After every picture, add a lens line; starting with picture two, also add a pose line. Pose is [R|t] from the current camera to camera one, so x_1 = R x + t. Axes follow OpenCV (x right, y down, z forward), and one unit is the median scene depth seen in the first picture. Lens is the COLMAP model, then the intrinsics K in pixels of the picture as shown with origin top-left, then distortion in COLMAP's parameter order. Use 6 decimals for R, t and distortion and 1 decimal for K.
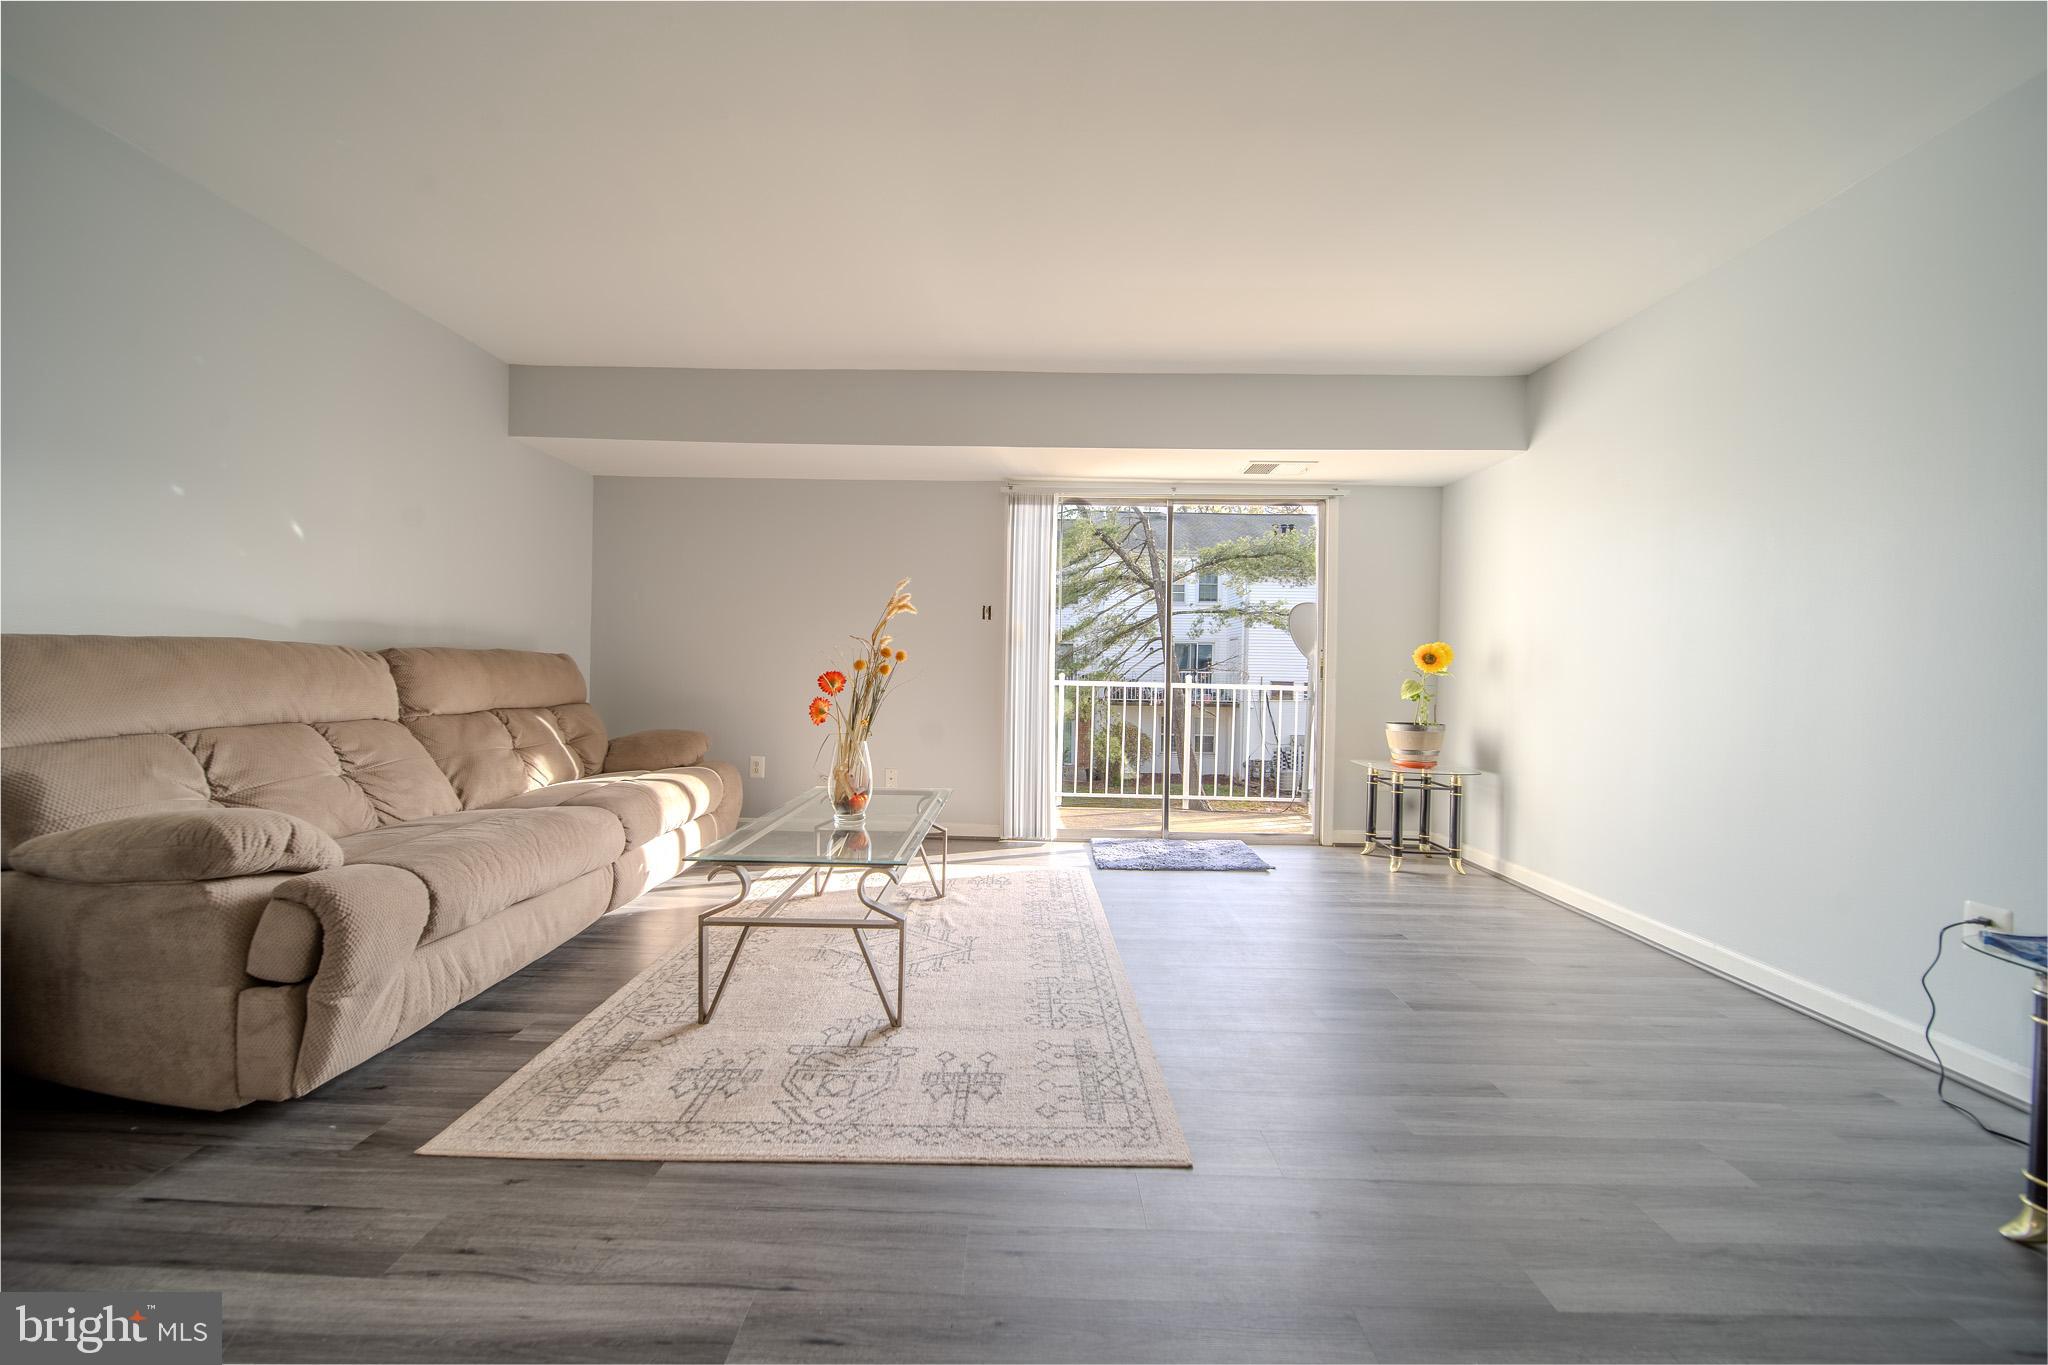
lens RADIAL K [[713.6, 0, 1022.2], [0, 713.6, 677.7], [0, 0, 1]] dist [0.000016, -0.001665]
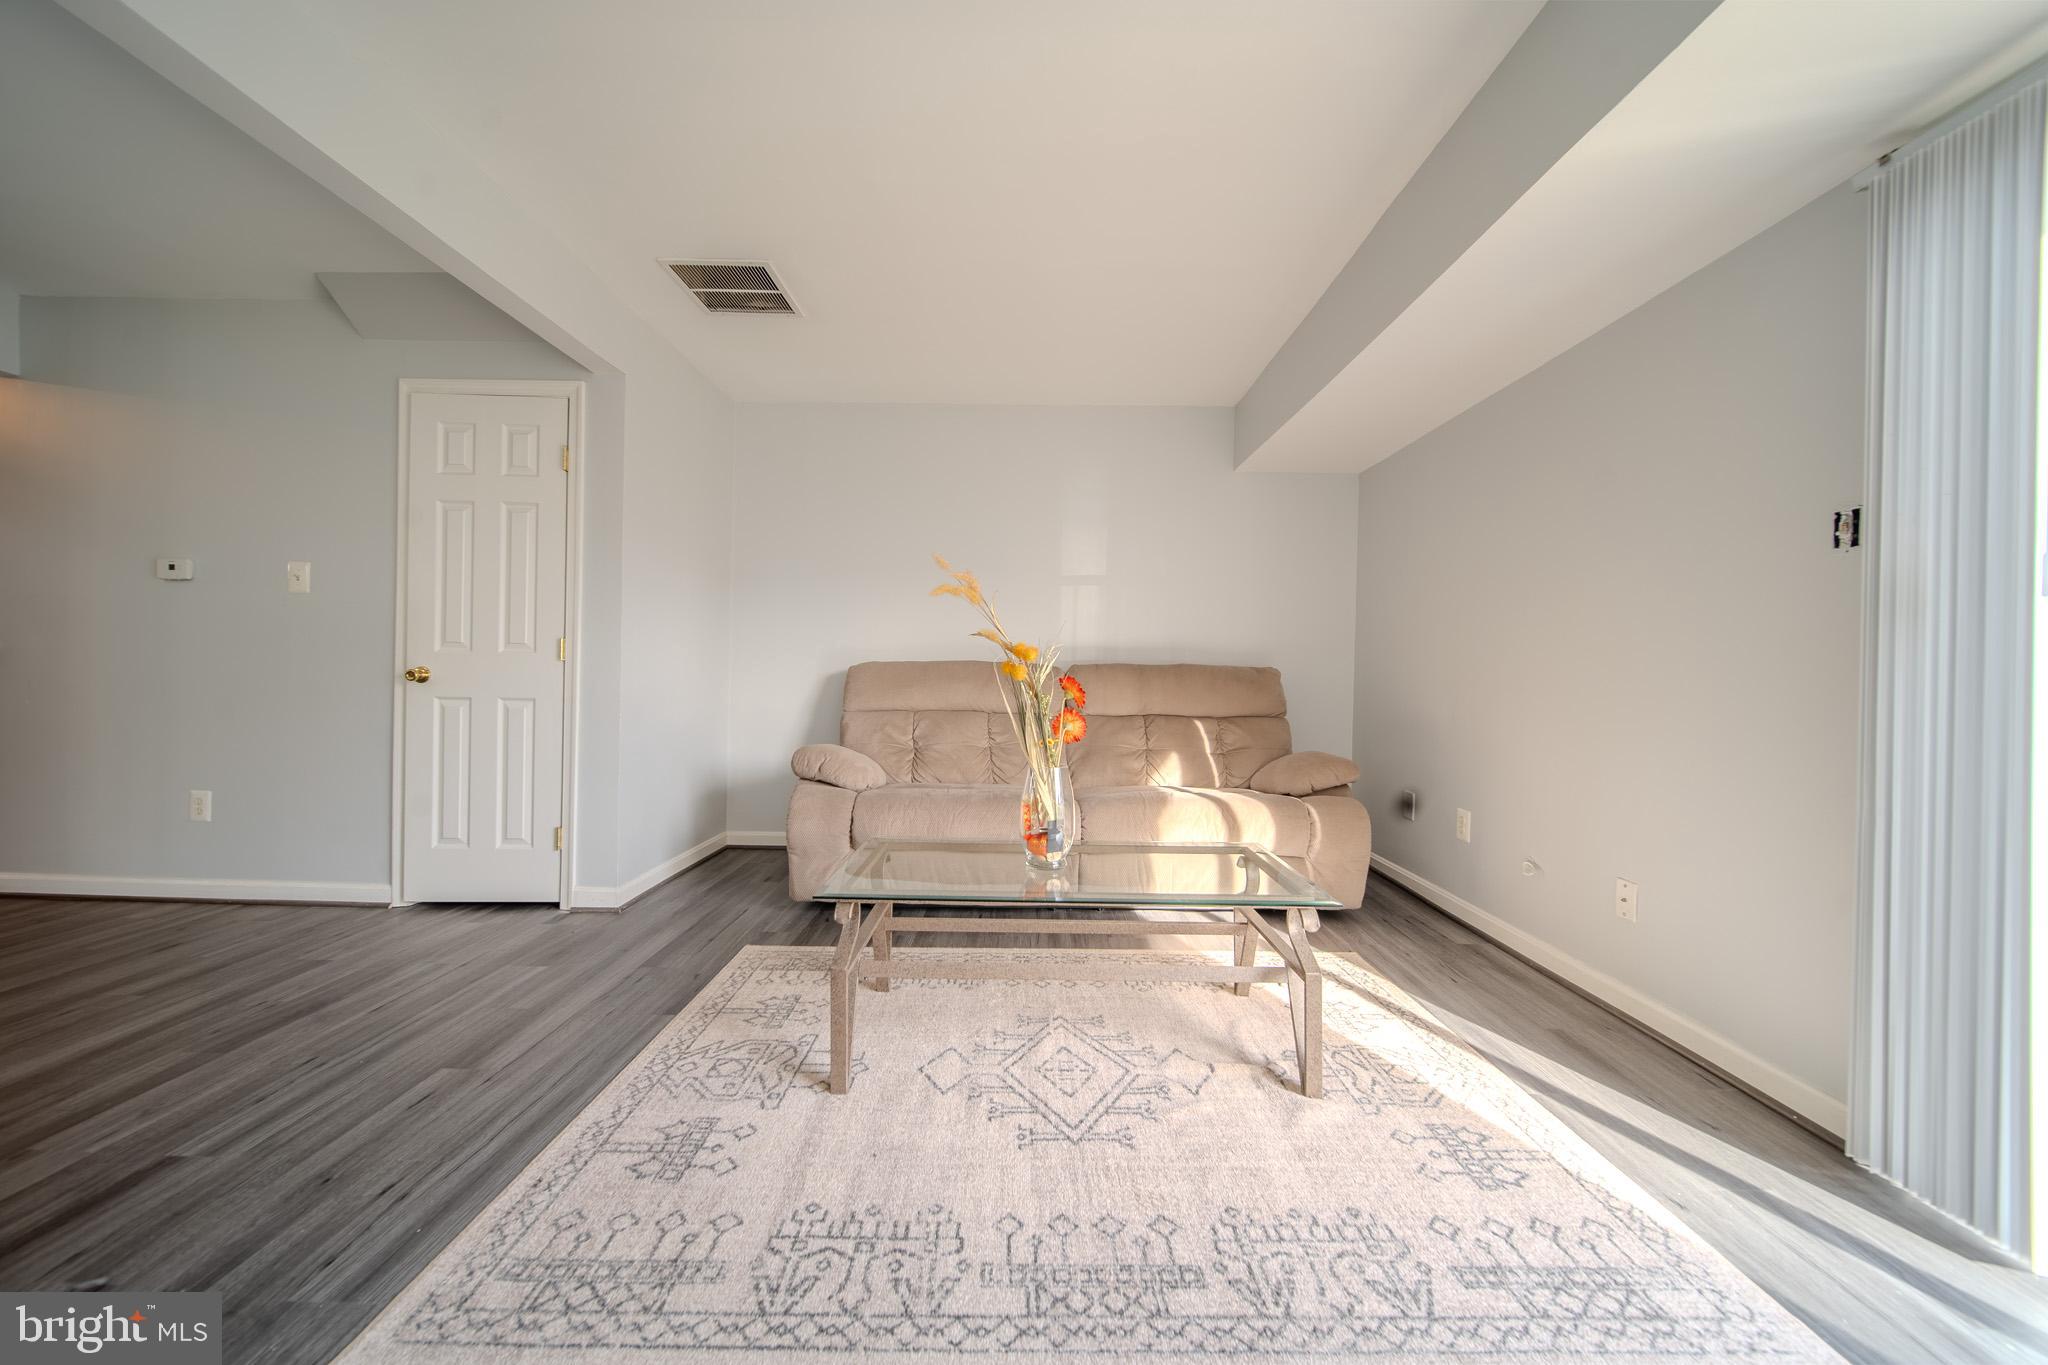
lens RADIAL K [[713.6, 0, 1019.2], [0, 713.6, 676.2], [0, 0, 1]] dist [0.000016, -0.001665]
pose [[-0.000044, -0.011622, -0.999932, 0.471659], [-0.024329, 0.999636, -0.011617, 0.000516], [0.999704, 0.024327, -0.000327, 0.841533]]
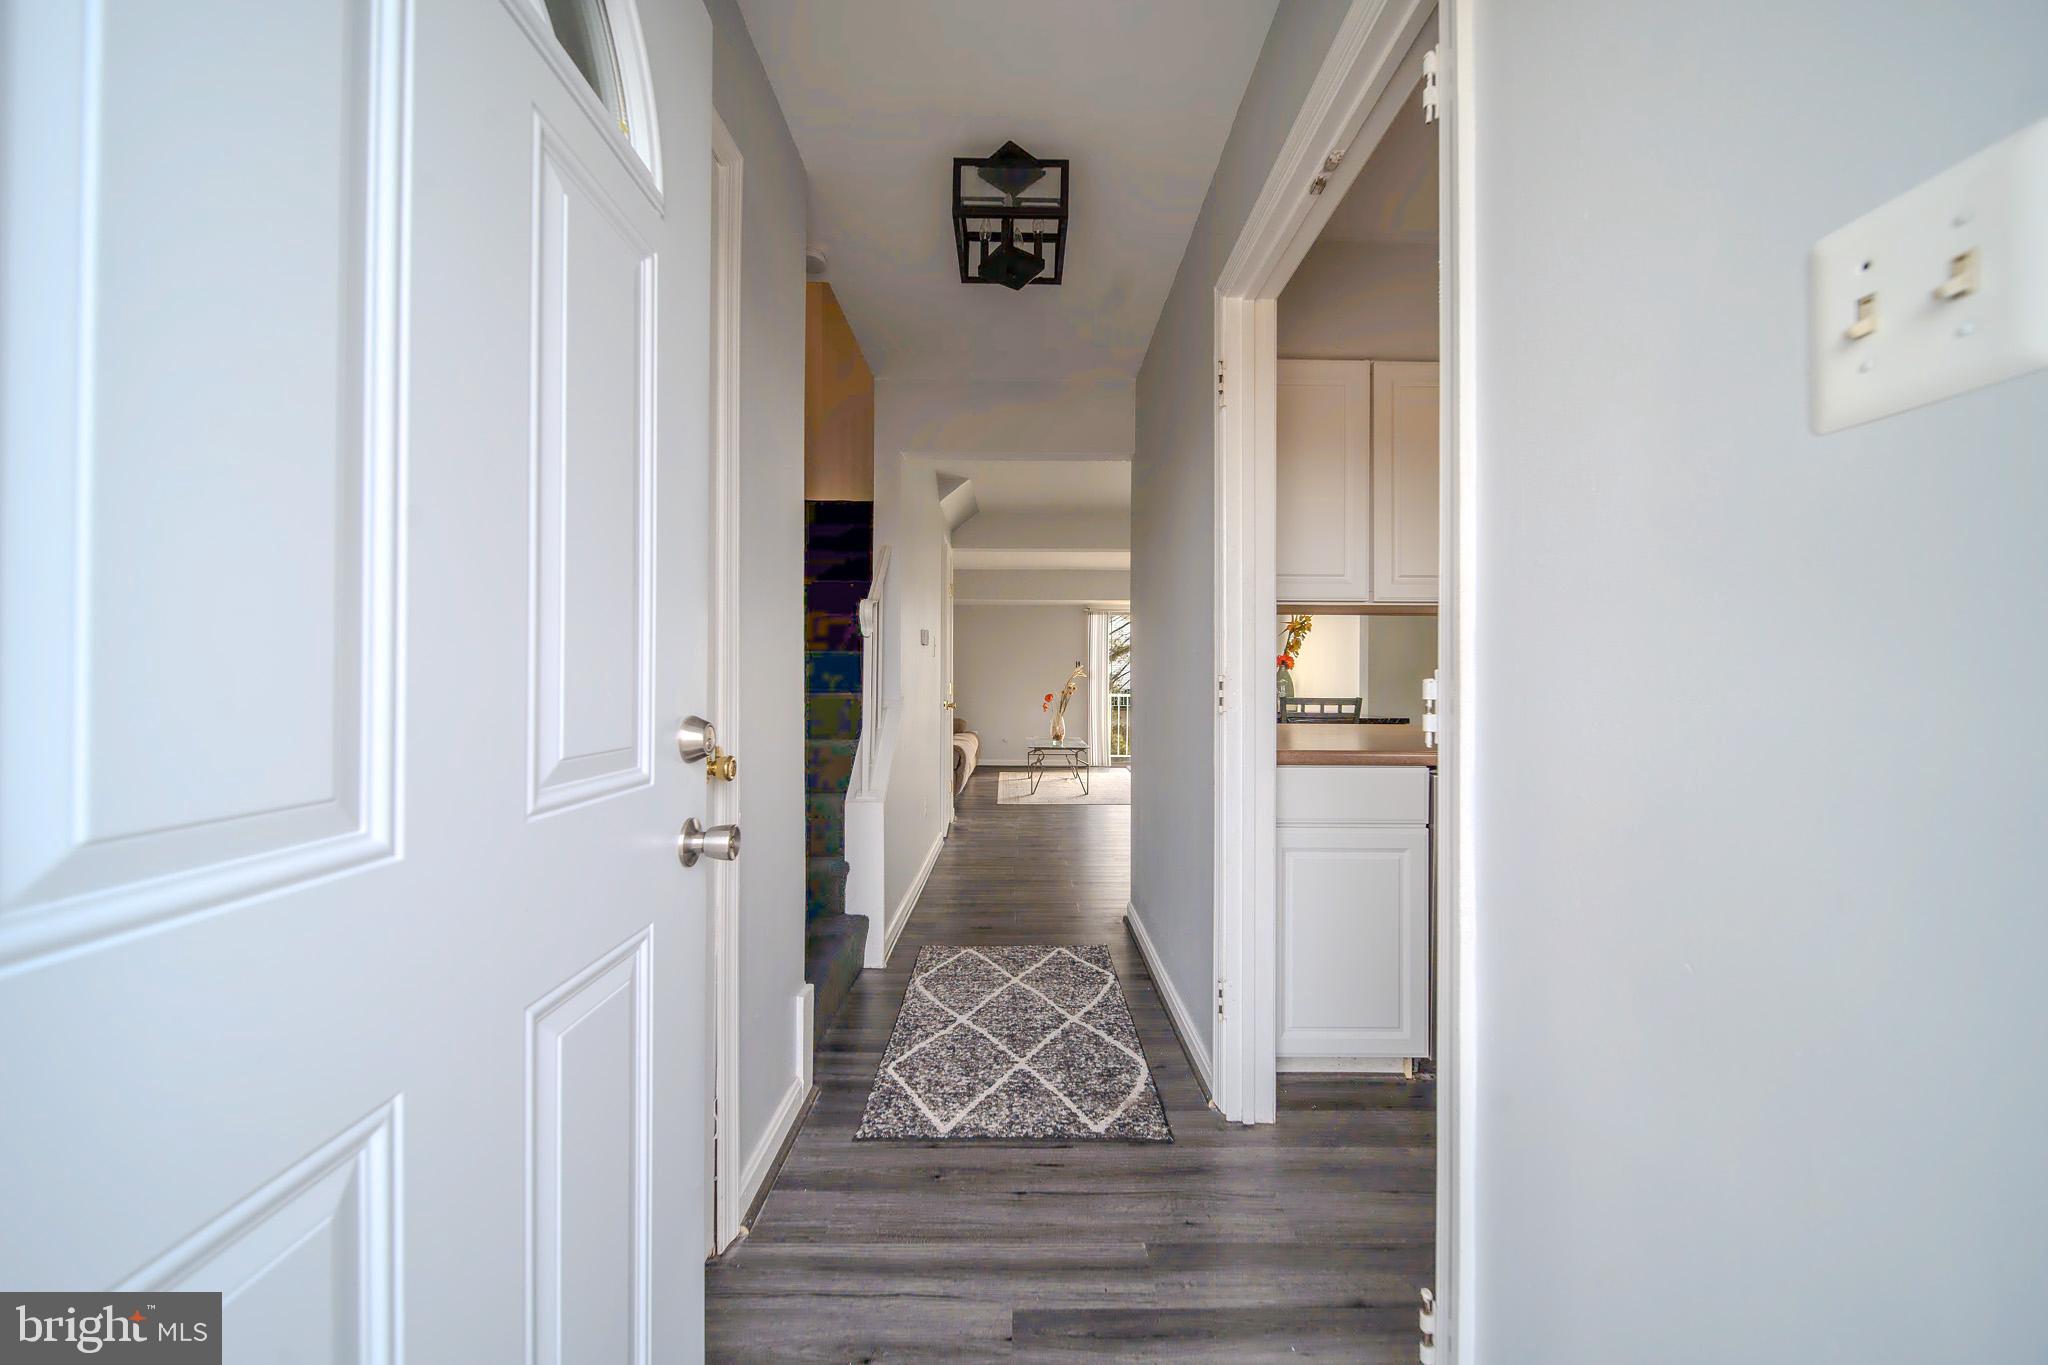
lens RADIAL K [[713.6, 0, 1021.2], [0, 713.6, 679.3], [0, 0, 1]] dist [0.000016, -0.001665]
pose [[0.999799, -0.012034, 0.016007, -0.384790], [0.012207, 0.999867, -0.010793, -0.036189], [-0.015875, 0.010986, 0.999814, -1.784118]]
